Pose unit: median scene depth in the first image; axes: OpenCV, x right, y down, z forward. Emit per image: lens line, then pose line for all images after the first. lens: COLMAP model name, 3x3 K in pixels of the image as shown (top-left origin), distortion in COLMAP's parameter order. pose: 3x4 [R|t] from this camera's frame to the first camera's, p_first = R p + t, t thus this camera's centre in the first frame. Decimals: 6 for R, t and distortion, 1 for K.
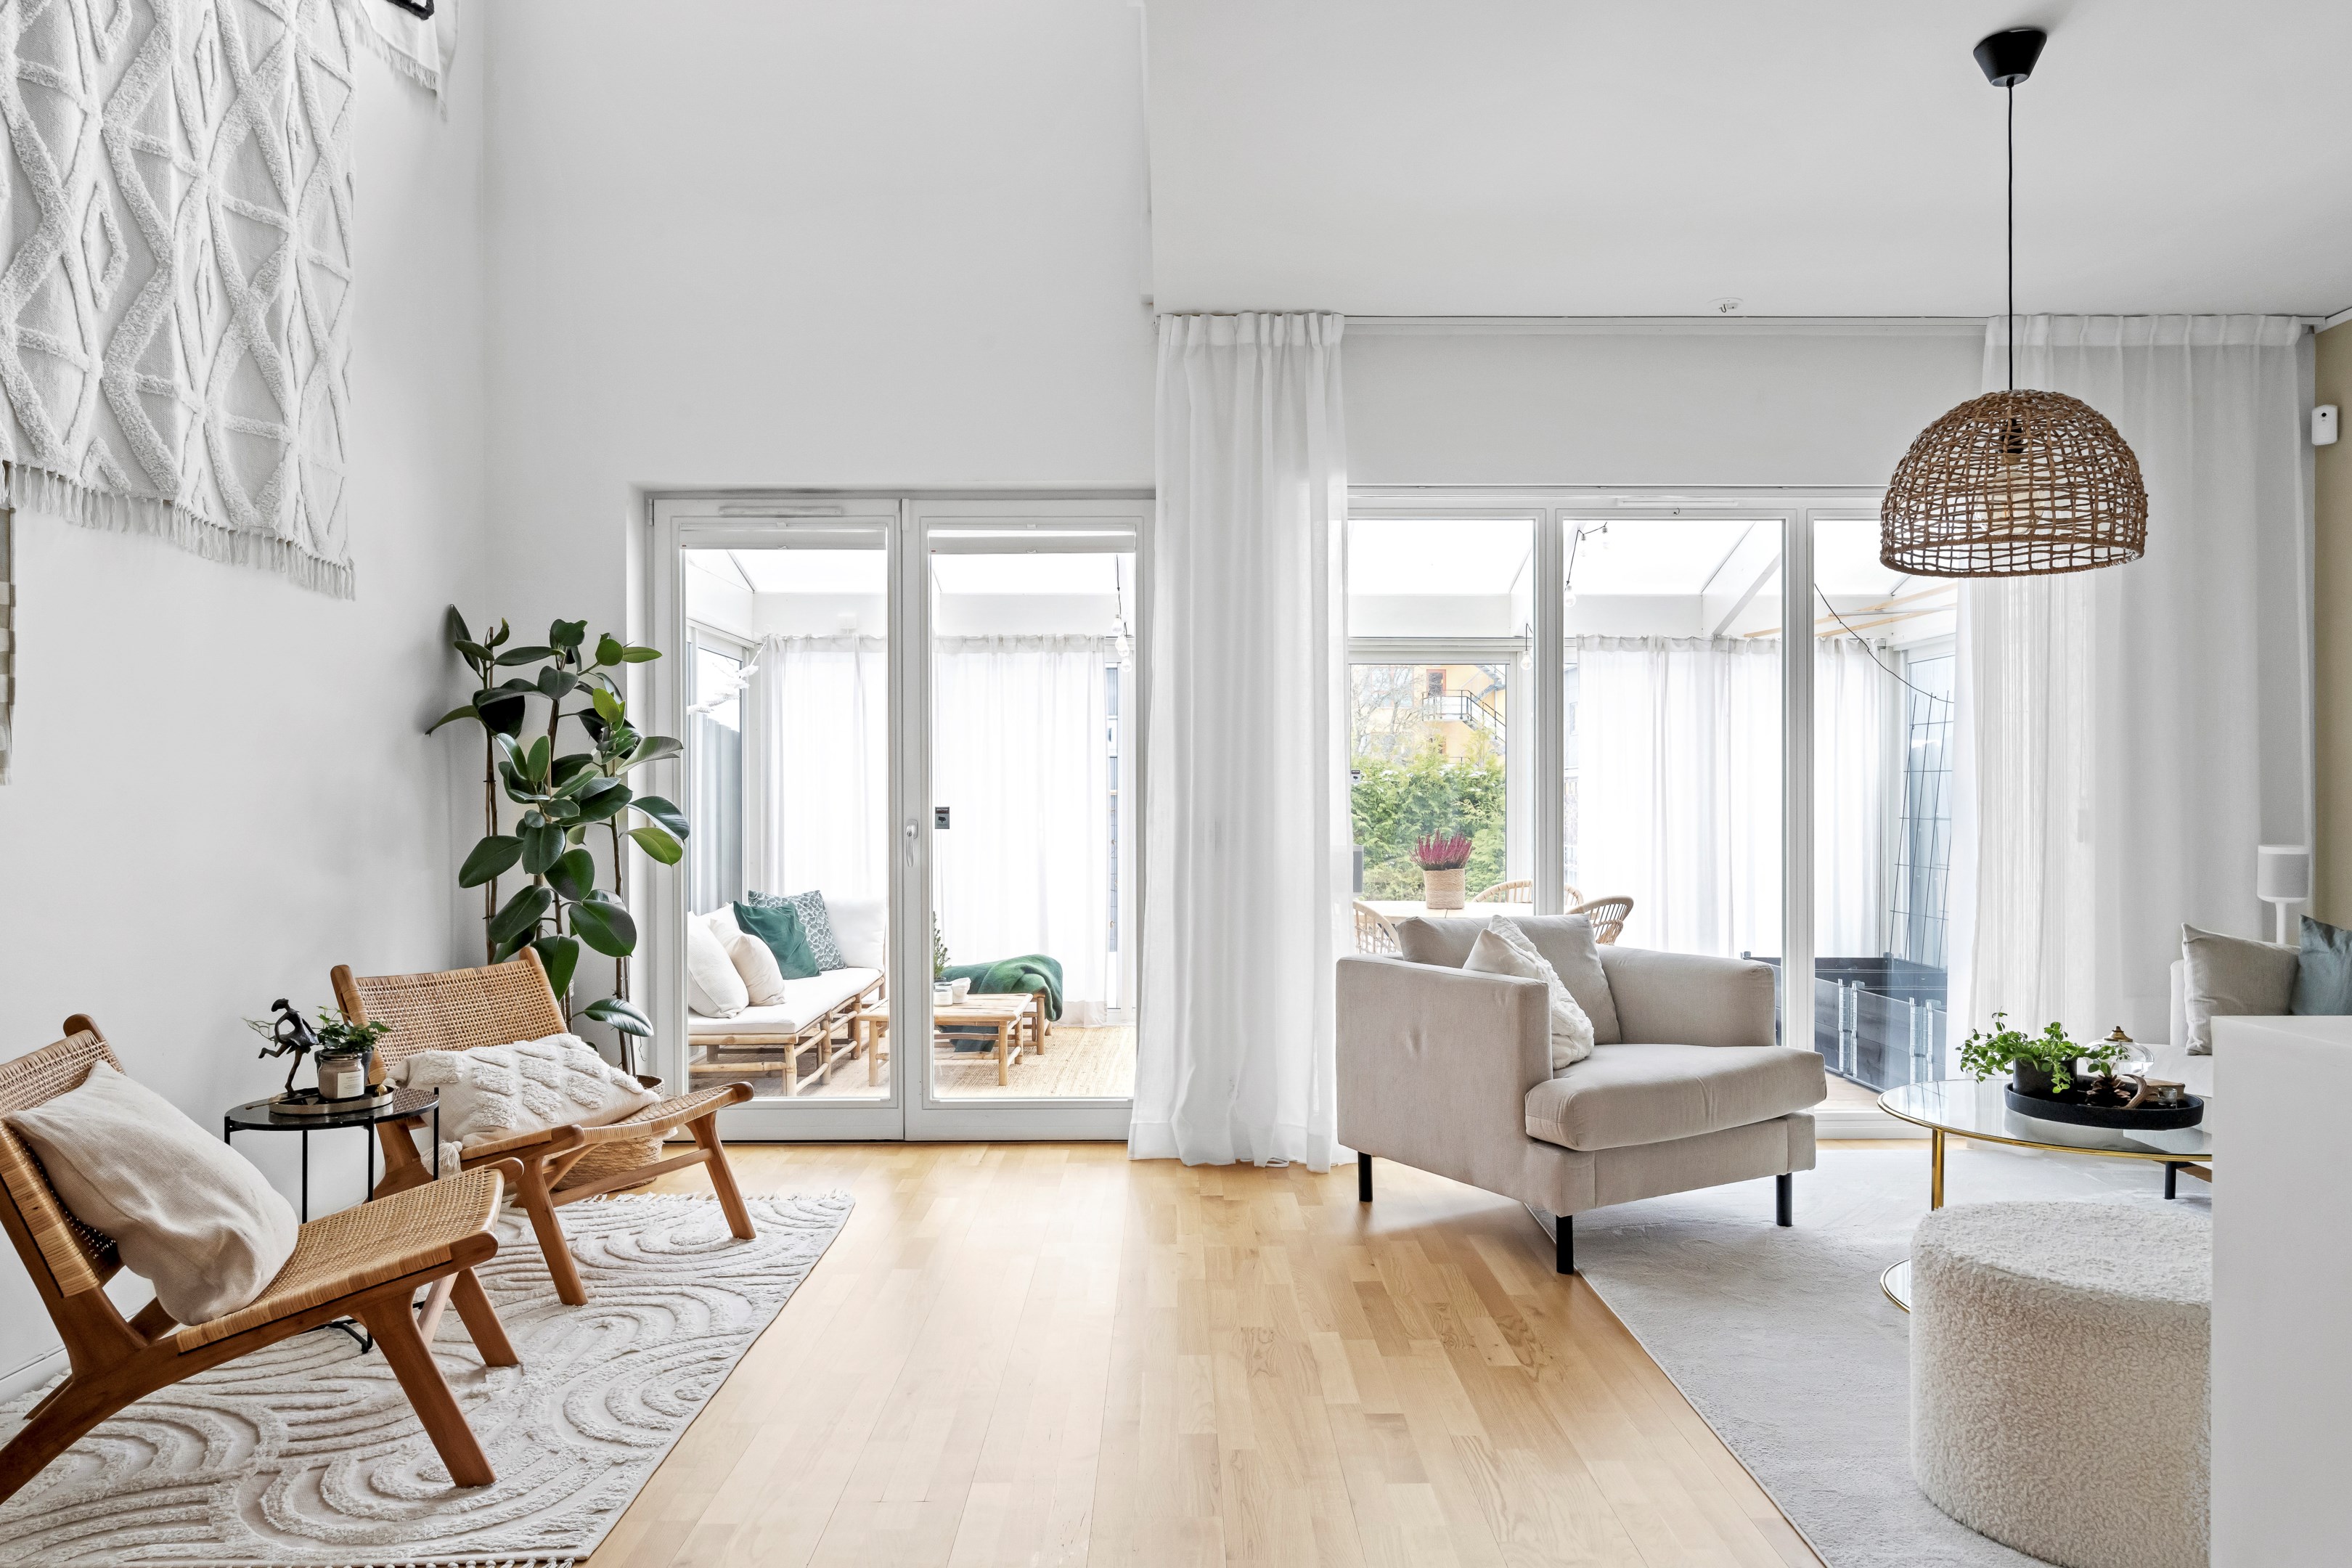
lens RADIAL K [[1581.9, 0, 1180.0], [0, 1581.9, 791.2], [0, 0, 1]] dist [0.000725, 0.007111]
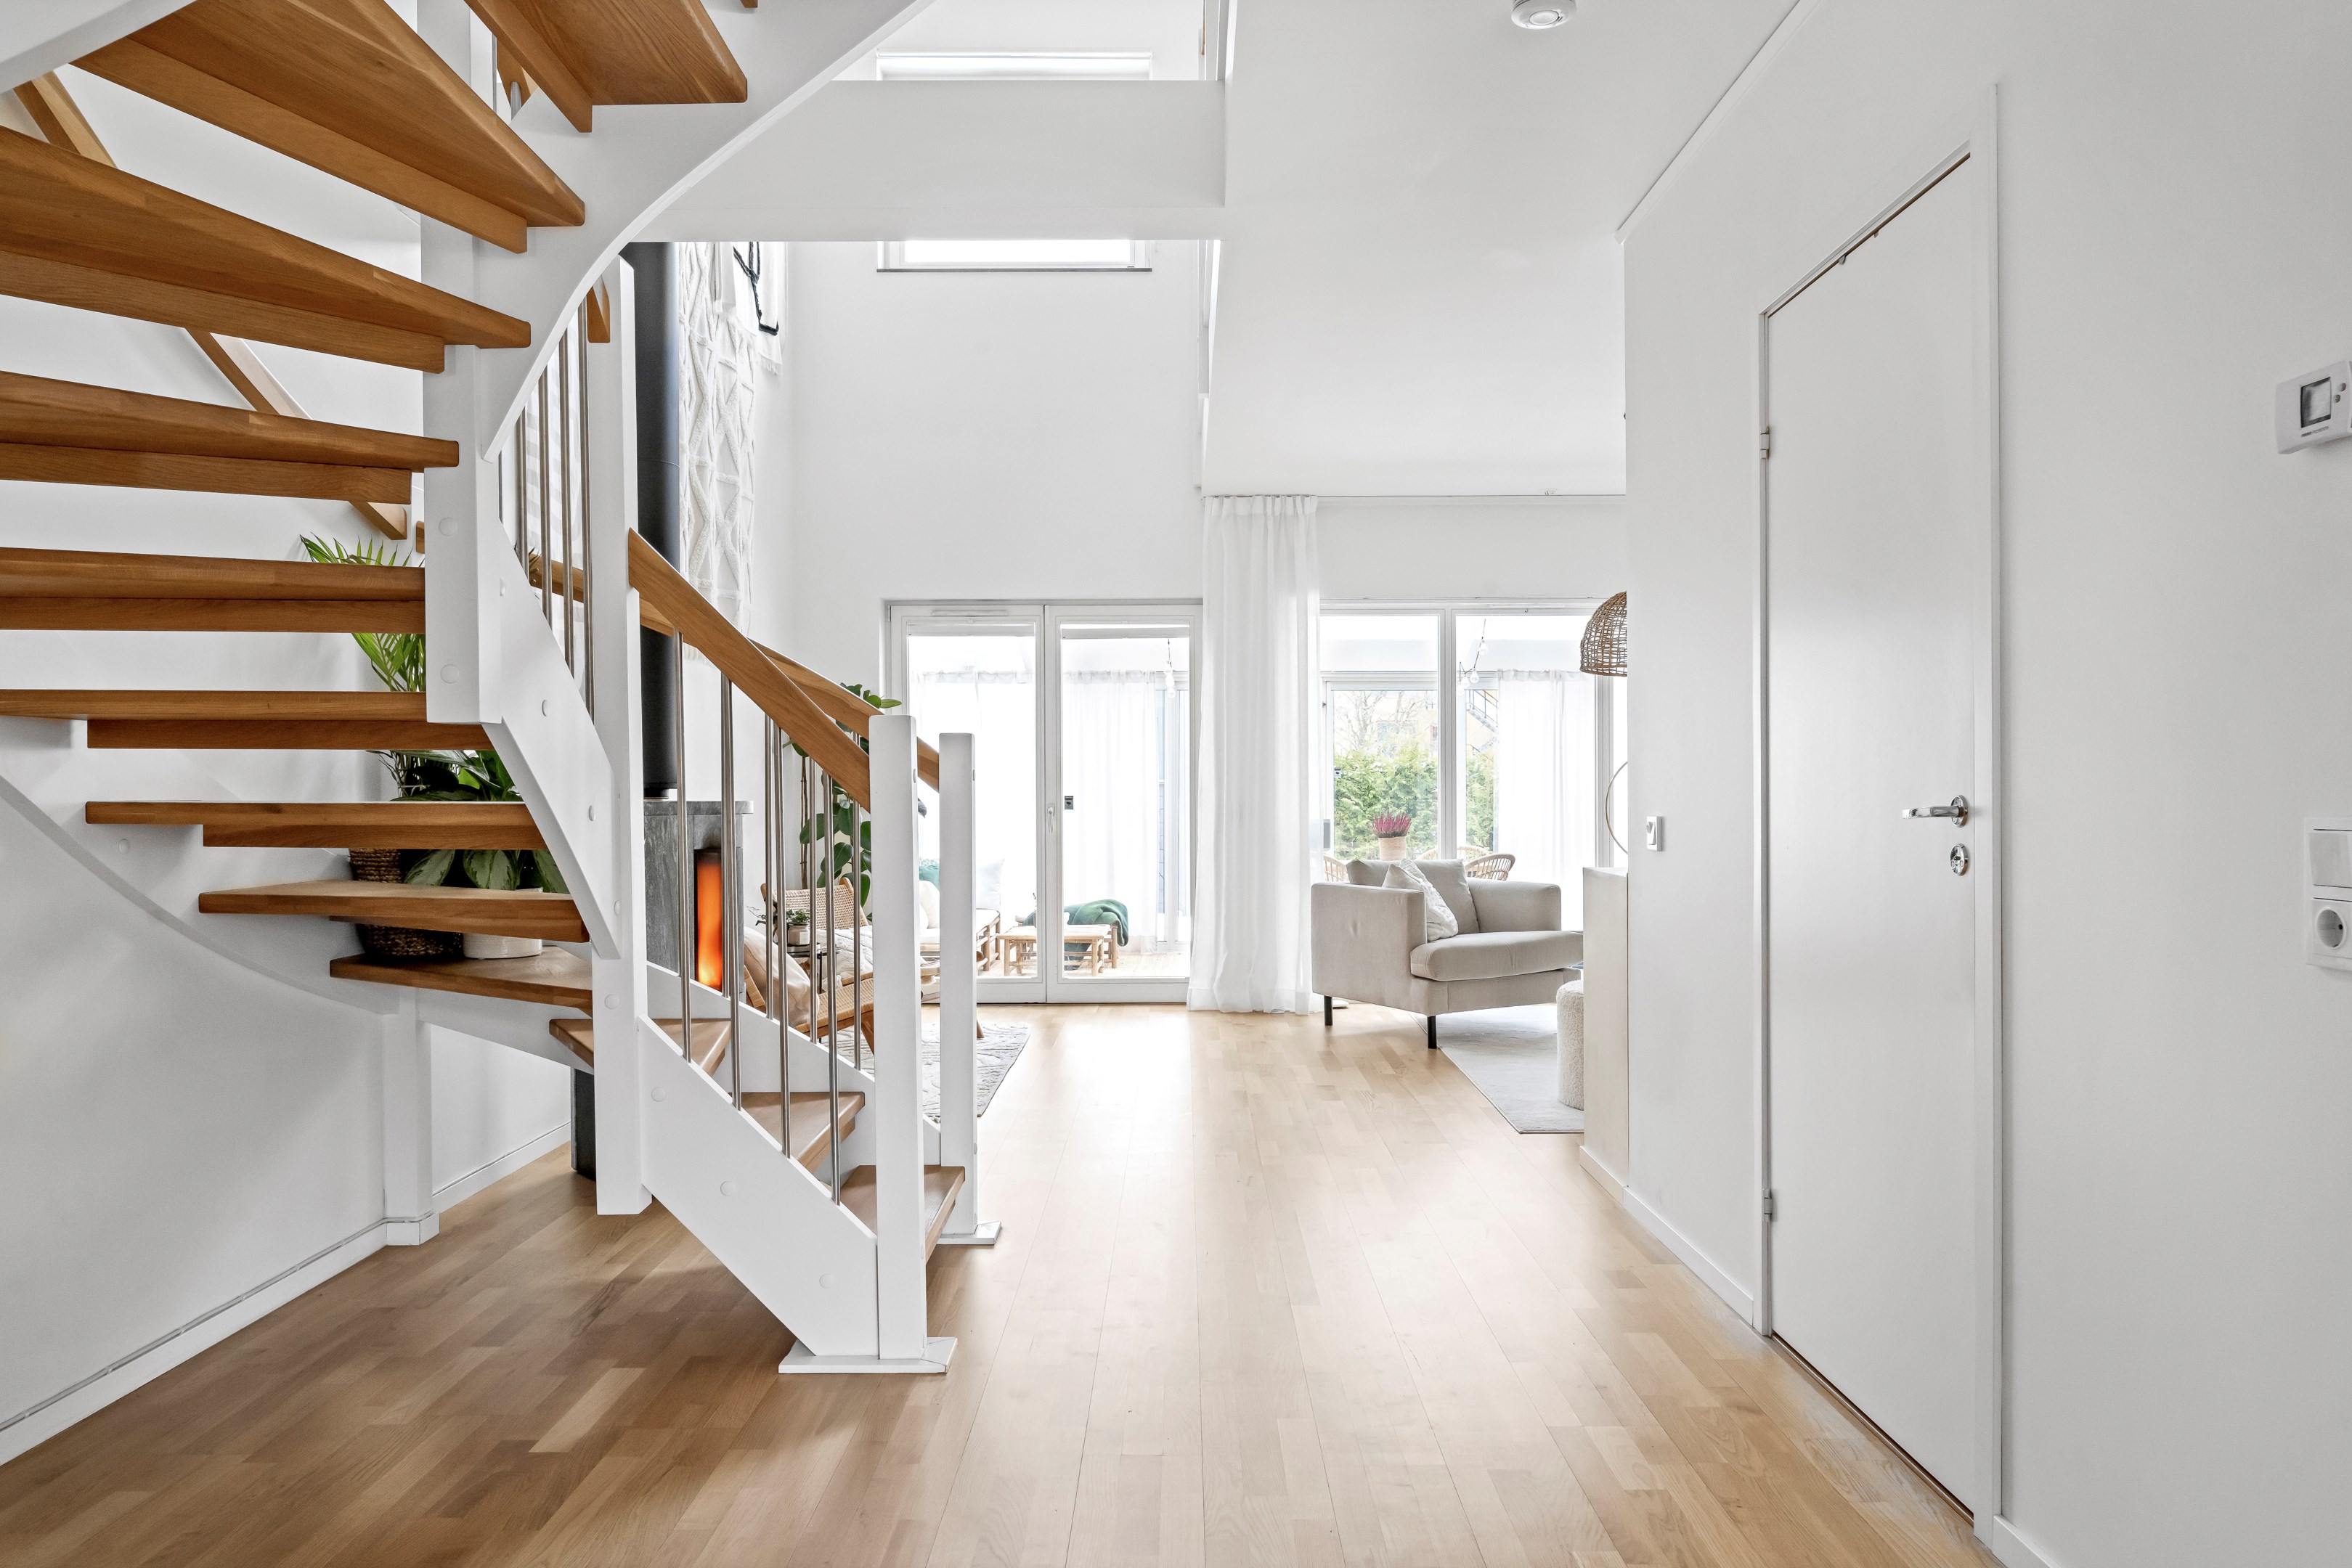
lens RADIAL K [[1581.7, 0, 1174.1], [0, 1581.7, 782.9], [0, 0, 1]] dist [0.000725, 0.007111]
pose [[0.999943, -0.002429, -0.010371, -0.030223], [0.002470, 0.999989, 0.003898, -0.010429], [0.010361, -0.003924, 0.999939, -0.679041]]
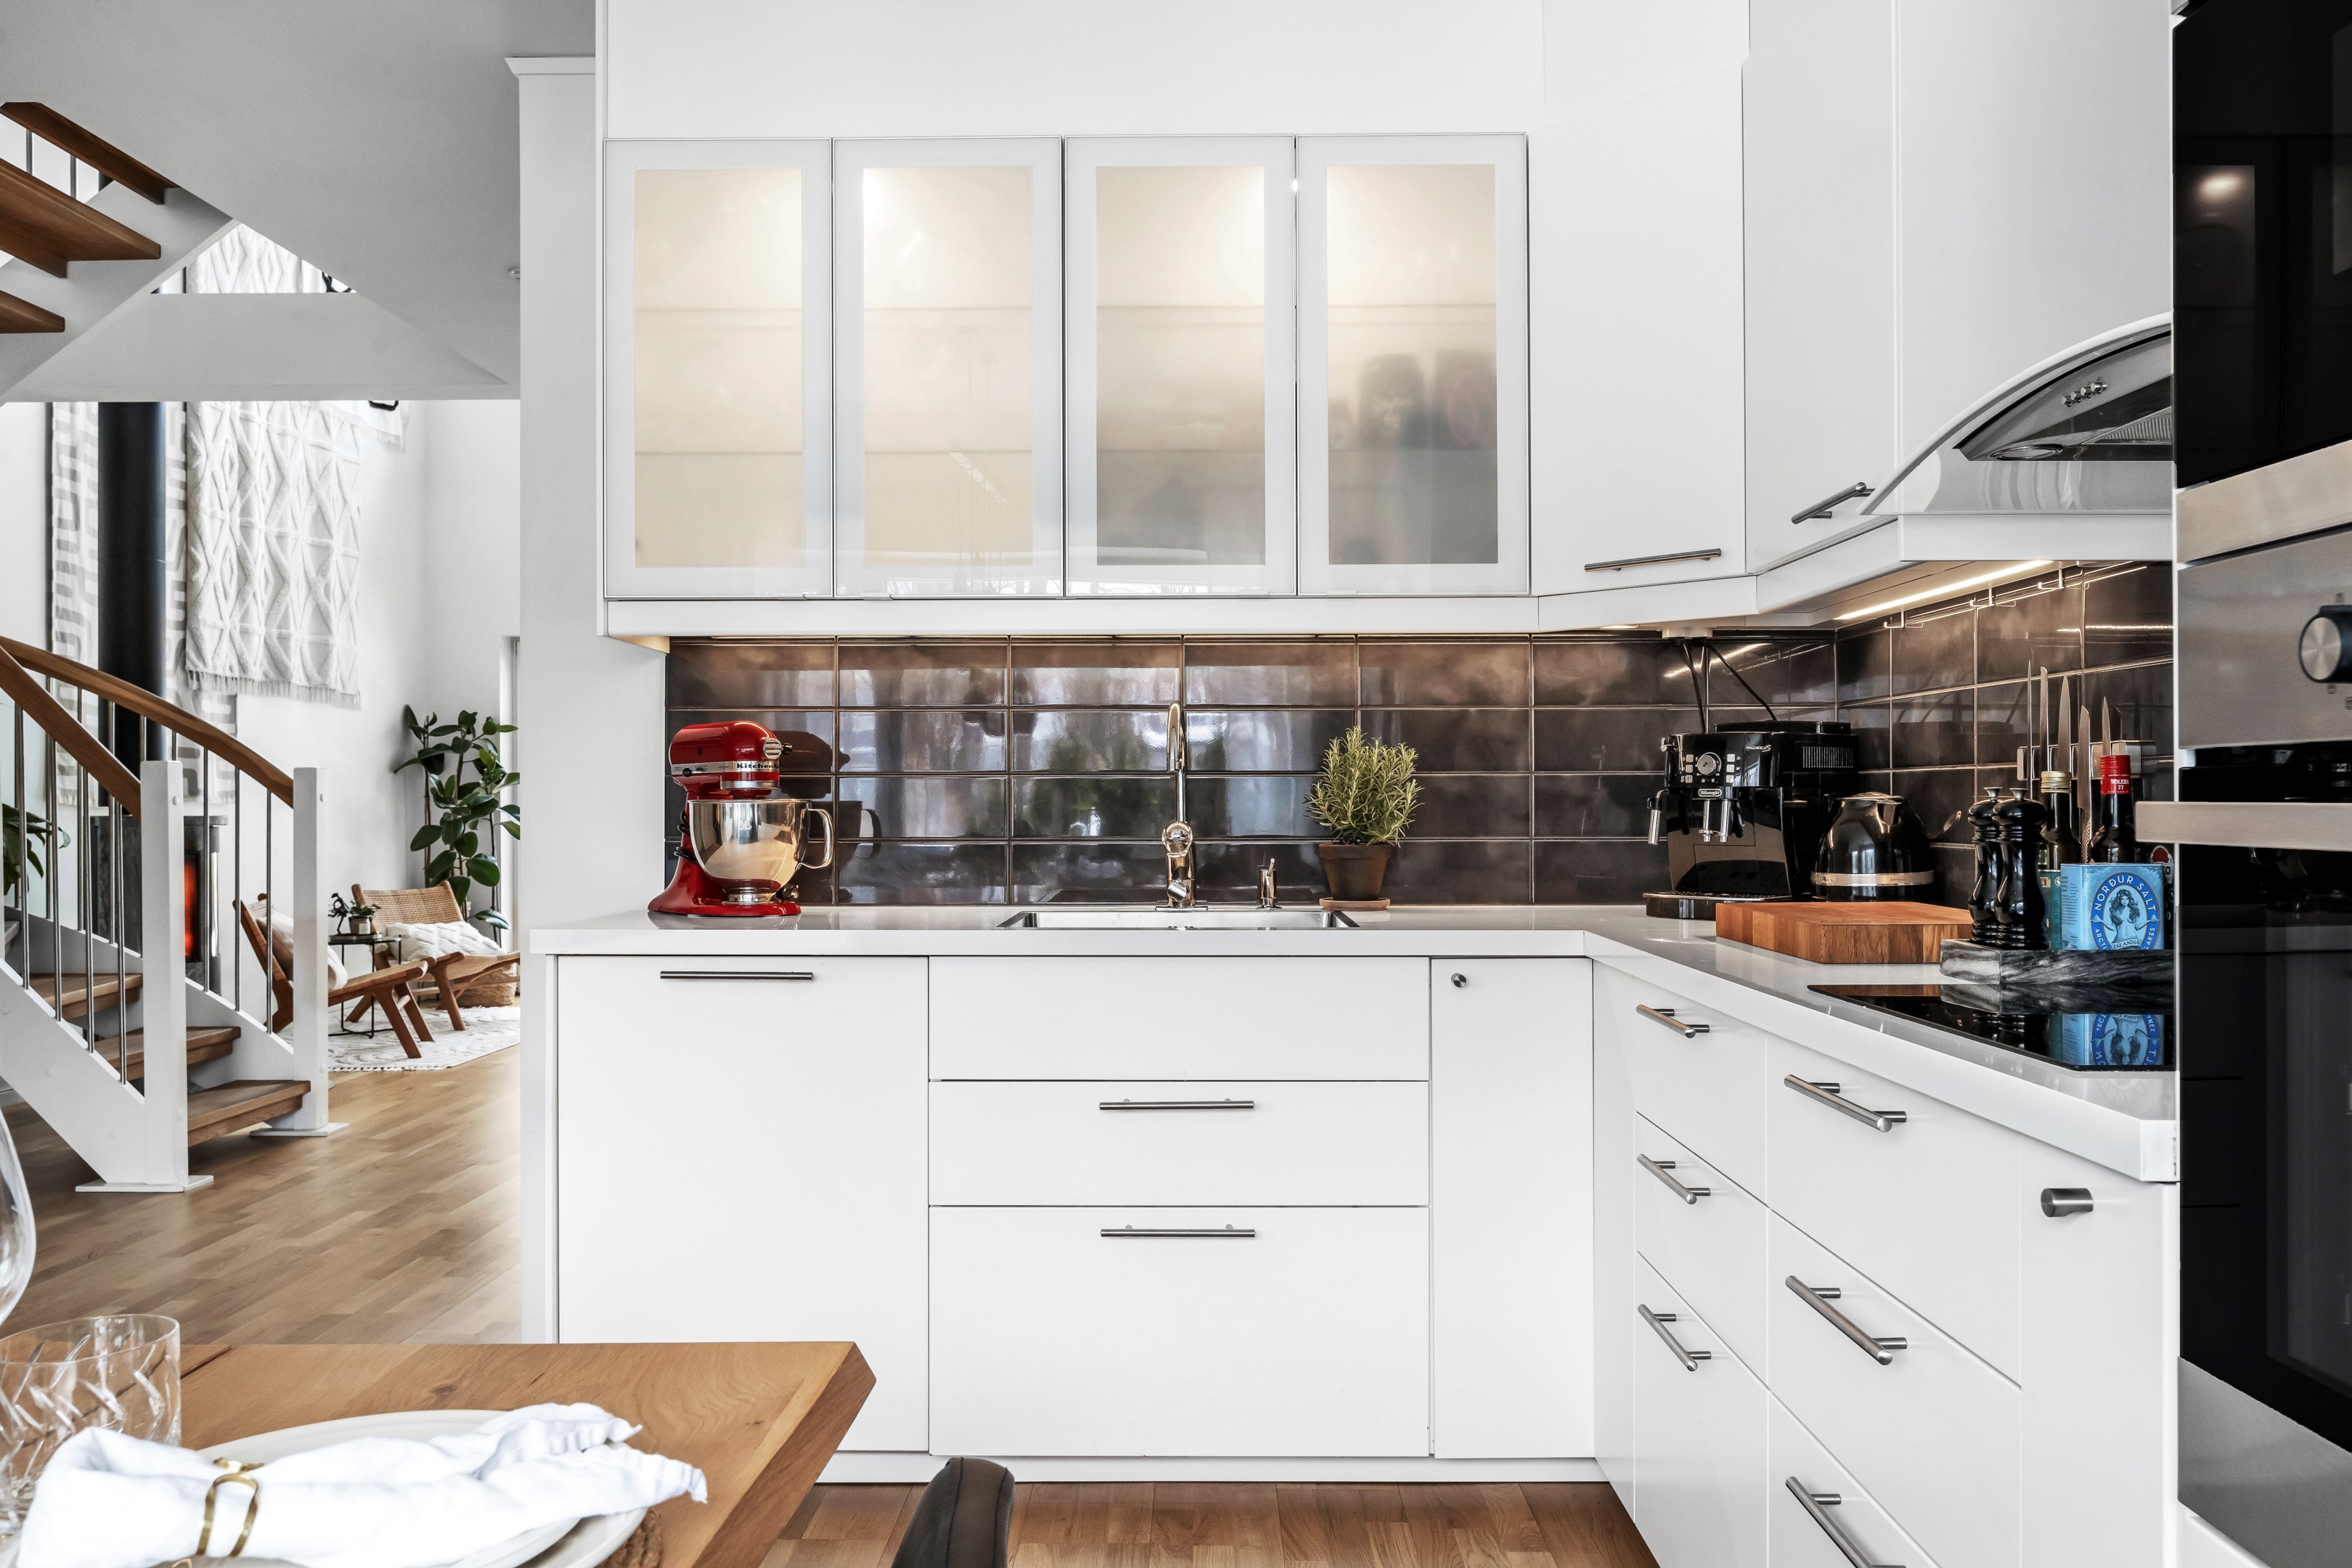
lens RADIAL K [[1762.2, 0, 1183.6], [0, 1762.2, 794.7], [0, 0, 1]] dist [-0.008353, -0.005655]
pose [[0.999796, 0.002753, -0.020017, 0.532371], [-0.002615, 0.999973, 0.006924, -0.025951], [0.020036, -0.006870, 0.999776, -1.132750]]
